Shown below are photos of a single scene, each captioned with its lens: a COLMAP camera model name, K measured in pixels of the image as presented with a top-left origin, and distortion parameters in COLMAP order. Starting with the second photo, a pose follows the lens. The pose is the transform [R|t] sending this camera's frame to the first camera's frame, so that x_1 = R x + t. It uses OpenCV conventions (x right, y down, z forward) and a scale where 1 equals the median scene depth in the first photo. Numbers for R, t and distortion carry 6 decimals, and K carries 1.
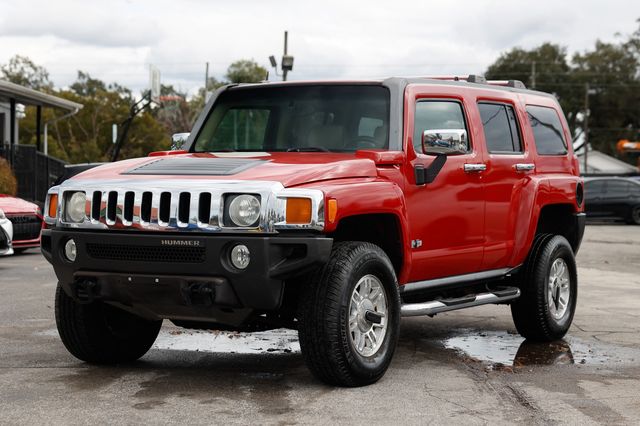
lens RADIAL K [[1292.7, 0, 306.0], [0, 1292.7, 172.4], [0, 0, 1]] dist [0.294466, 0.041164]
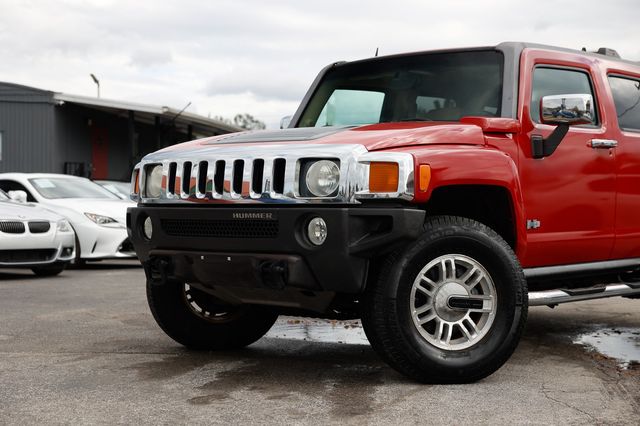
lens RADIAL K [[1012.2, 0, 308.5], [0, 1012.2, 200.3], [0, 0, 1]] dist [0.206856, -0.036977]
pose [[0.987283, -0.003763, -0.158931, 0.047570], [0.002994, 0.999983, -0.005077, 0.044389], [0.158947, 0.004537, 0.987277, 0.305944]]
